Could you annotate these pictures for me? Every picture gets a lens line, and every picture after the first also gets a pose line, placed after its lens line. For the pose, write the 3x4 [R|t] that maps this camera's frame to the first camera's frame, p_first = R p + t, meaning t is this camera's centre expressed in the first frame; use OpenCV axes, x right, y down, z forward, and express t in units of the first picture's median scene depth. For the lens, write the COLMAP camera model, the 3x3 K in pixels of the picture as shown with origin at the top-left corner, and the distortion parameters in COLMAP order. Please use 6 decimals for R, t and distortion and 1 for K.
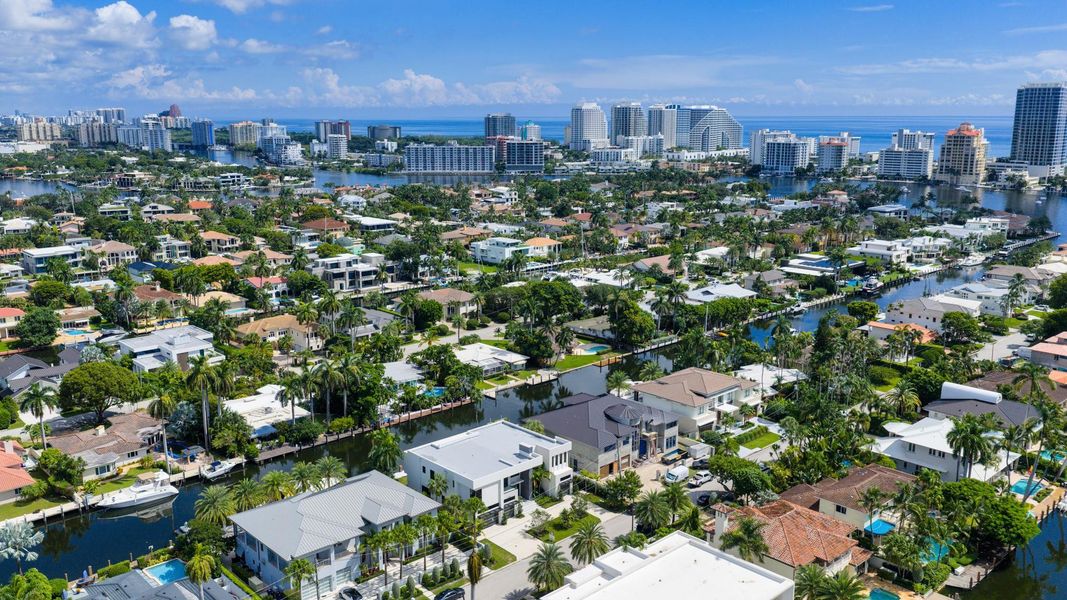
lens RADIAL K [[881.5, 0, 533.7], [0, 881.5, 299.2], [0, 0, 1]] dist [0.029200, -0.058099]
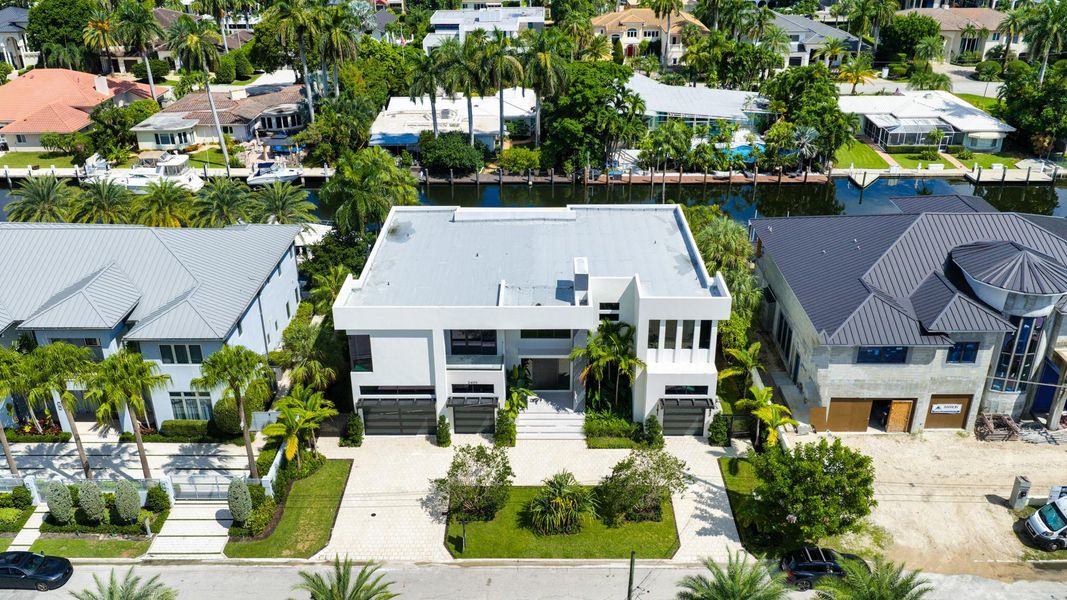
lens RADIAL K [[881.5, 0, 535.5], [0, 881.5, 302.9], [0, 0, 1]] dist [0.029200, -0.058099]
pose [[0.720865, 0.295381, -0.626979, 0.119331], [-0.134445, 0.947047, 0.291594, 0.045119], [0.679910, -0.125906, 0.722406, 0.421305]]
